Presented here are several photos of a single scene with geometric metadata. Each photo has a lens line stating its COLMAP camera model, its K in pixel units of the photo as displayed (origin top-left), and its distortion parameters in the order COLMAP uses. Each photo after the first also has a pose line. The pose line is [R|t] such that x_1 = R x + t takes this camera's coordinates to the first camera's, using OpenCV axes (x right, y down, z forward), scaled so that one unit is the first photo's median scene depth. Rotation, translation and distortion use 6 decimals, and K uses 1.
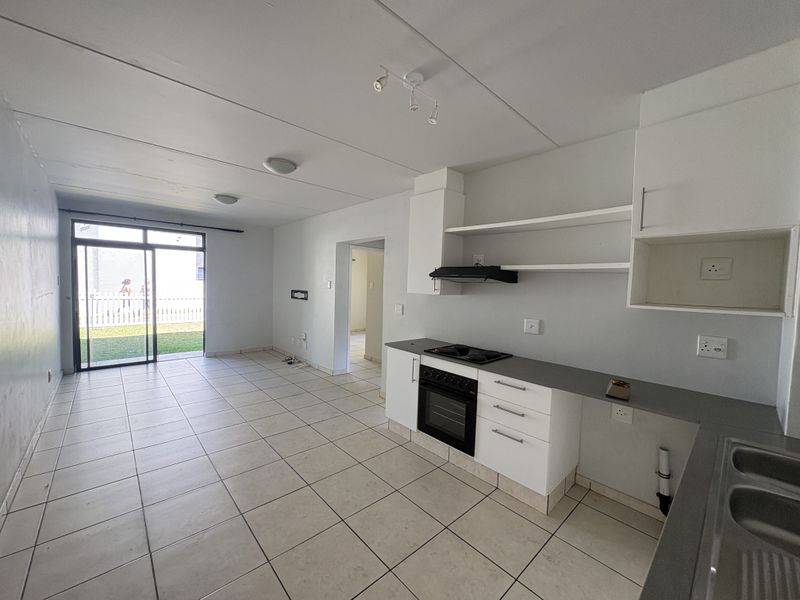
lens RADIAL K [[319.0, 0, 399.3], [0, 319.0, 304.9], [0, 0, 1]] dist [0.000785, 0.000862]
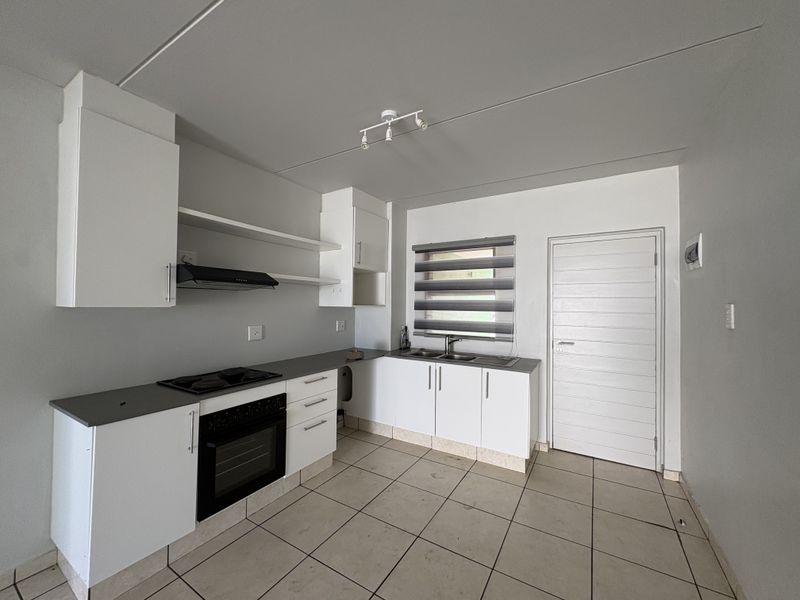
lens RADIAL K [[319.0, 0, 401.0], [0, 319.0, 301.1], [0, 0, 1]] dist [0.000785, 0.000862]
pose [[-0.278897, -0.027377, 0.959931, -0.652611], [0.041102, 0.998337, 0.040414, -0.053419], [-0.959441, 0.050727, -0.277308, 0.783043]]
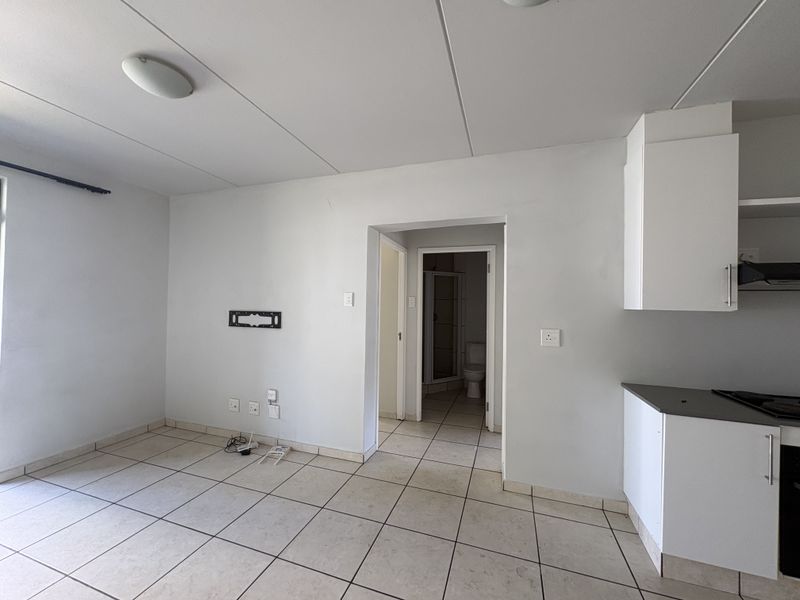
lens RADIAL K [[319.0, 0, 400.4], [0, 319.0, 298.9], [0, 0, 1]] dist [0.000785, 0.000862]
pose [[0.877495, -0.014944, 0.479354, -0.733405], [0.045664, 0.997577, -0.052491, -0.054532], [-0.477408, 0.067949, 0.876051, 0.823853]]
